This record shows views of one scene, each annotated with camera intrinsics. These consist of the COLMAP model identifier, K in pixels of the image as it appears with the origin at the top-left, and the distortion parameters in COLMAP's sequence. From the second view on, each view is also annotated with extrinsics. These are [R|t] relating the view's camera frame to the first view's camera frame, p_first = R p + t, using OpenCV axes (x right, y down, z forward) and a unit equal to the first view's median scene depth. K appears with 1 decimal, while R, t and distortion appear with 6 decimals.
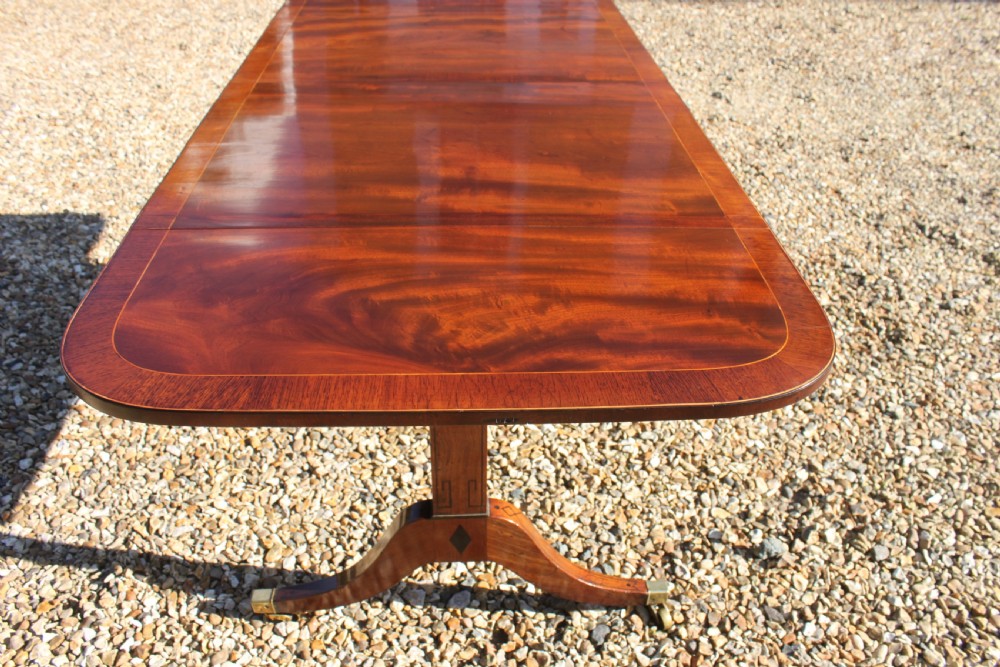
lens RADIAL K [[833.2, 0, 512.7], [0, 833.2, 335.6], [0, 0, 1]] dist [-0.155901, 0.131972]
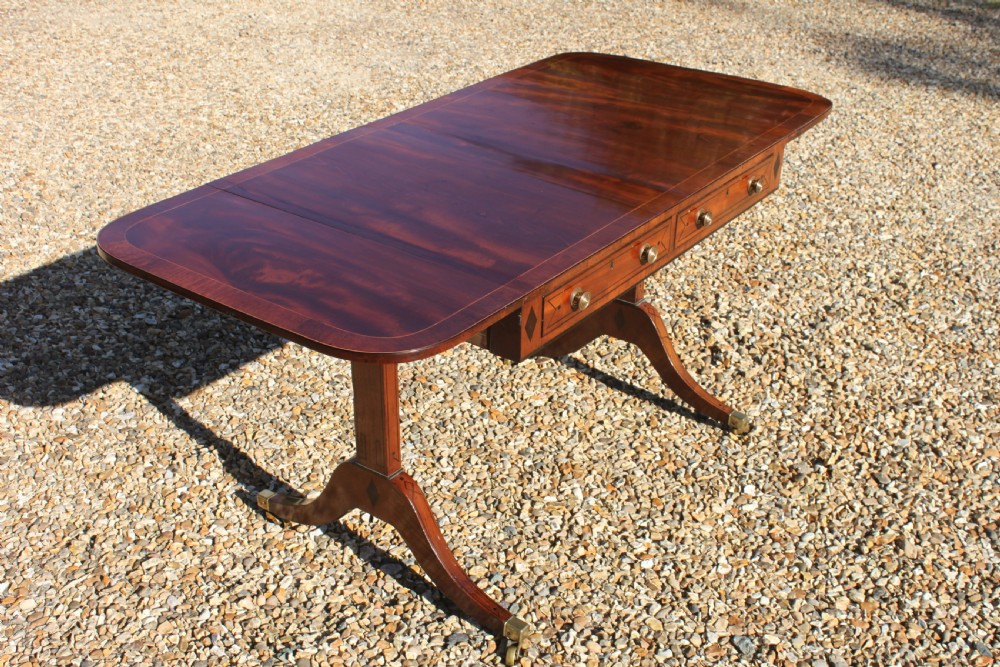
lens RADIAL K [[1212.3, 0, 499.5], [0, 1212.3, 335.6], [0, 0, 1]] dist [-0.049661, 0.000000]
pose [[0.765652, 0.289084, -0.574637, 0.855219], [-0.366984, 0.929987, -0.021122, -0.005720], [0.528299, 0.227055, 0.818136, -0.362436]]
